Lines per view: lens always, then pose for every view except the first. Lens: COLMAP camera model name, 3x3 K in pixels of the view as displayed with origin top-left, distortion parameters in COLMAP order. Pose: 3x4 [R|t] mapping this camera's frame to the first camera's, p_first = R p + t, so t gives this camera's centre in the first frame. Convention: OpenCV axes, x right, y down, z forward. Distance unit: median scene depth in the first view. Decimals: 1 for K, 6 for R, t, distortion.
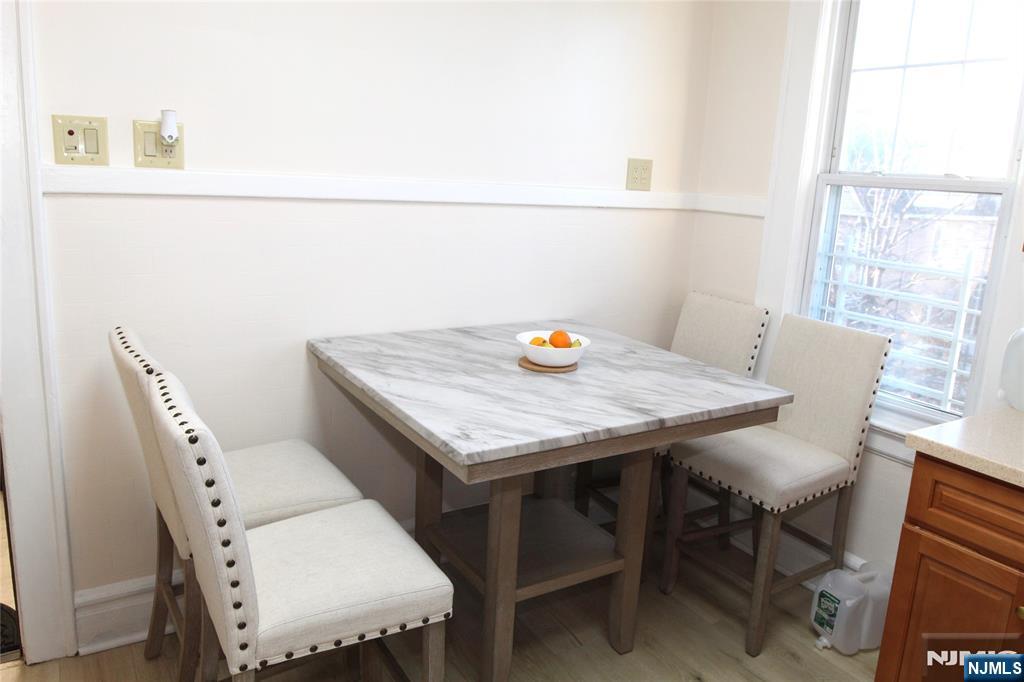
lens RADIAL K [[744.1, 0, 515.9], [0, 744.1, 333.8], [0, 0, 1]] dist [-0.043245, 0.000733]
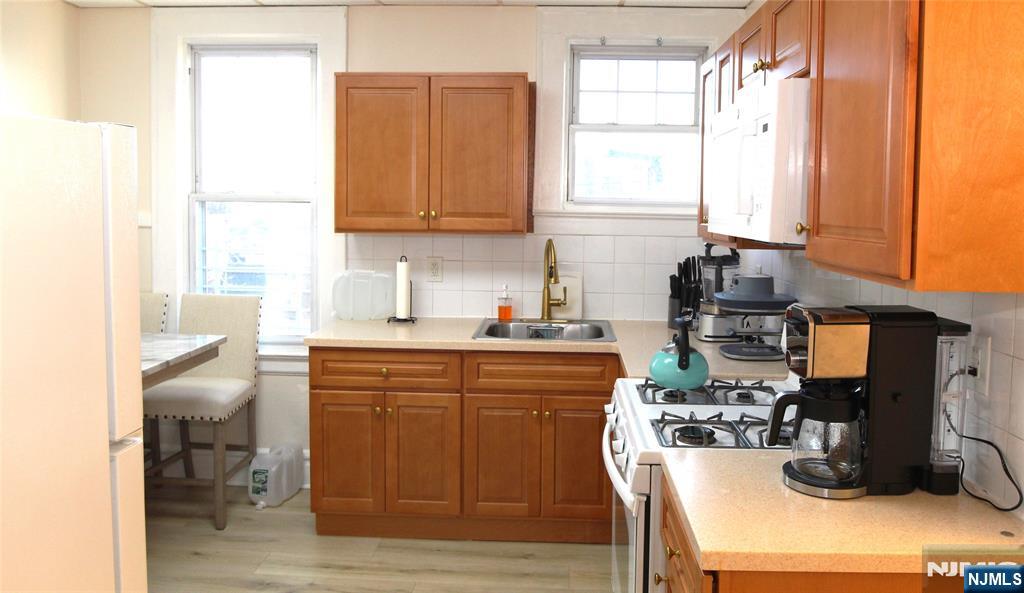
lens RADIAL K [[743.8, 0, 515.3], [0, 743.8, 257.1], [0, 0, 1]] dist [0.003256, -0.000031]
pose [[0.577934, -0.102508, 0.809620, -0.464035], [0.187088, 0.982300, -0.009179, 0.040502], [-0.794349, 0.156775, 0.586882, -0.380145]]
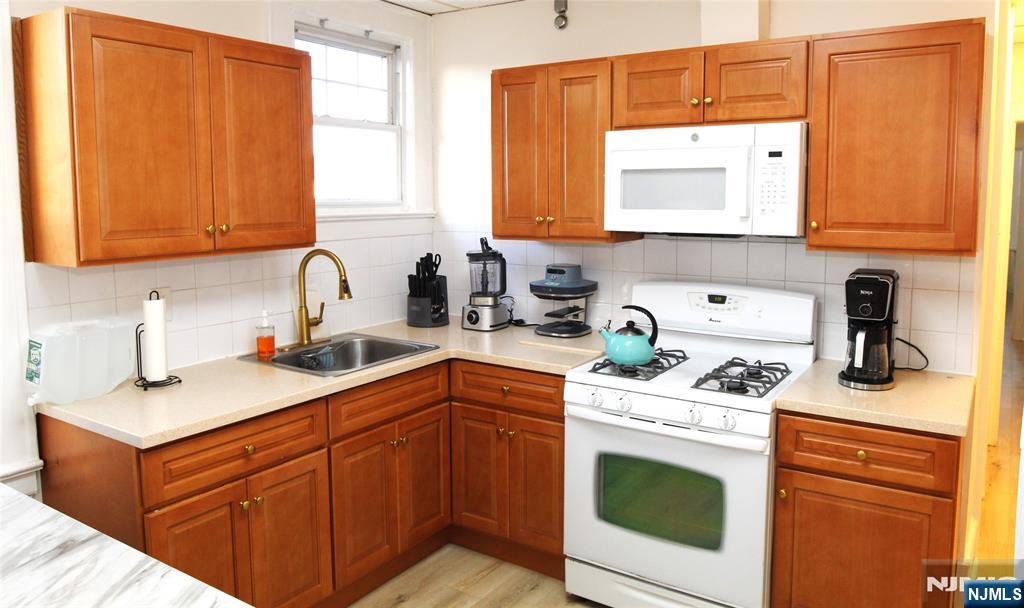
lens RADIAL K [[753.5, 0, 512.7], [0, 753.5, 260.8], [0, 0, 1]] dist [-0.042226, 0.001358]
pose [[-0.409998, -0.133929, 0.902200, -0.519263], [0.177593, 0.958506, 0.222994, -0.208132], [-0.894630, 0.251652, -0.369201, 0.631838]]
